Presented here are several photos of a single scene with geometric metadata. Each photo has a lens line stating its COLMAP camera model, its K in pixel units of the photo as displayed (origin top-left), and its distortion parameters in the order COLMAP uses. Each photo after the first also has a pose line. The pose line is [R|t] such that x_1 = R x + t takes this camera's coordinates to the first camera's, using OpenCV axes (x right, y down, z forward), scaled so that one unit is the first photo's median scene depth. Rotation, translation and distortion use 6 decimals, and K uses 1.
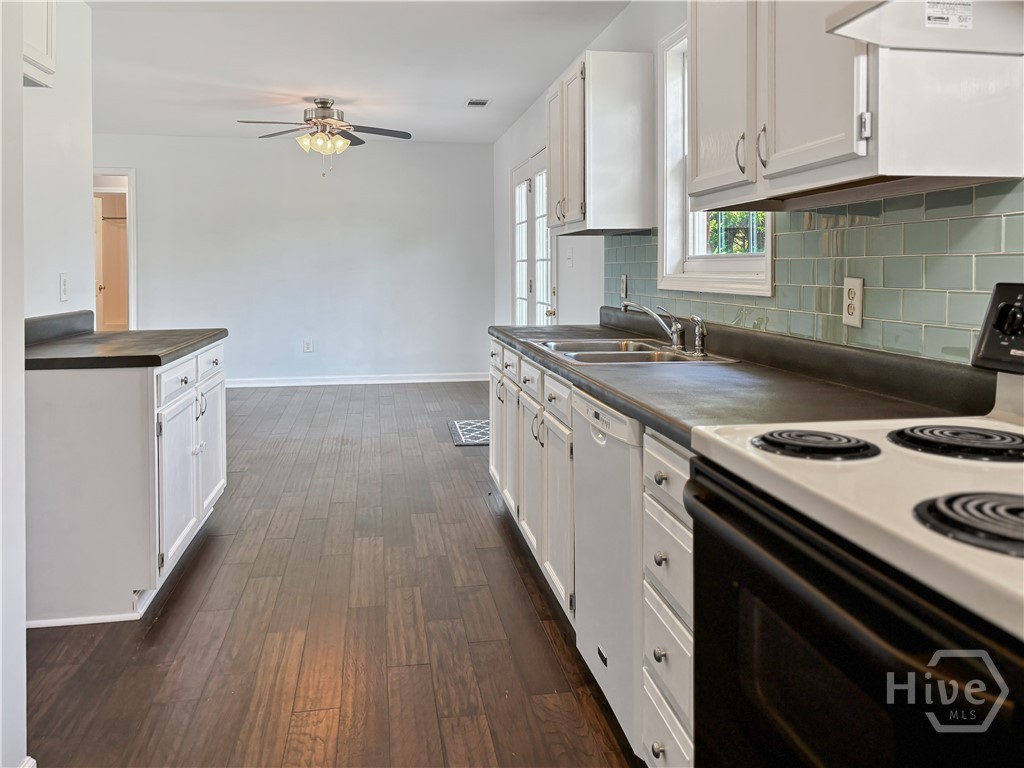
lens RADIAL K [[800.6, 0, 511.3], [0, 800.6, 316.3], [0, 0, 1]] dist [-0.000188, -0.002229]
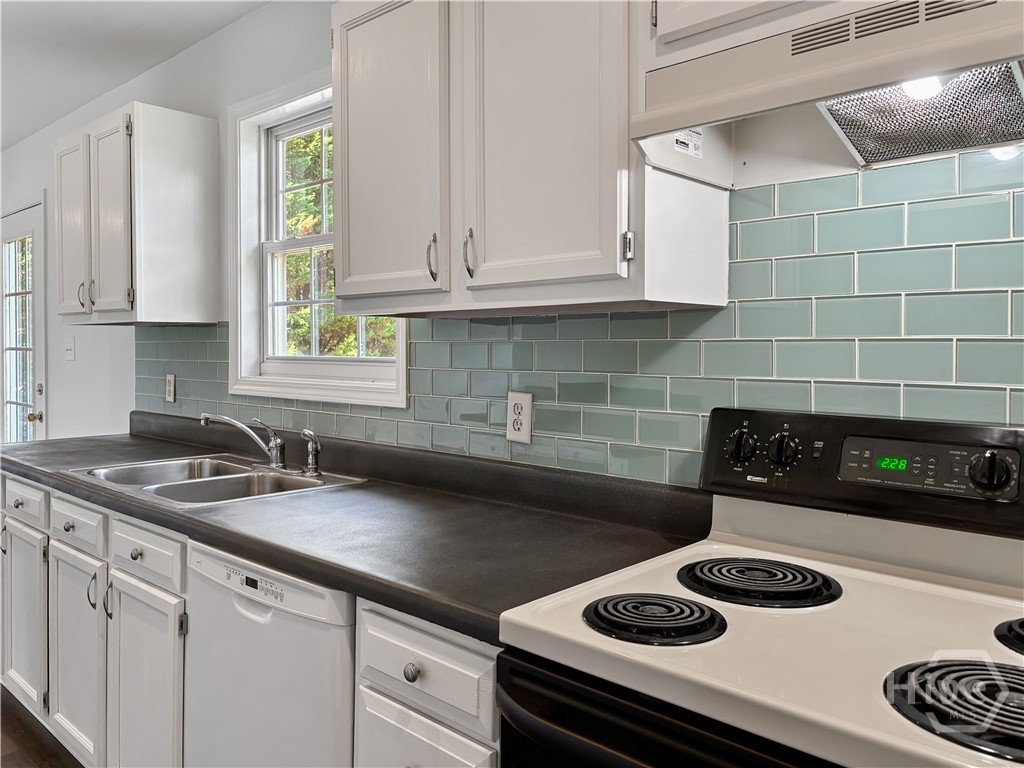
lens RADIAL K [[778.4, 0, 511.0], [0, 778.4, 365.9], [0, 0, 1]] dist [0.094598, -0.115103]
pose [[0.796621, -0.007041, 0.604439, -0.123827], [0.030478, 0.999128, -0.028530, -0.044163], [-0.603711, 0.041150, 0.796141, 0.208704]]
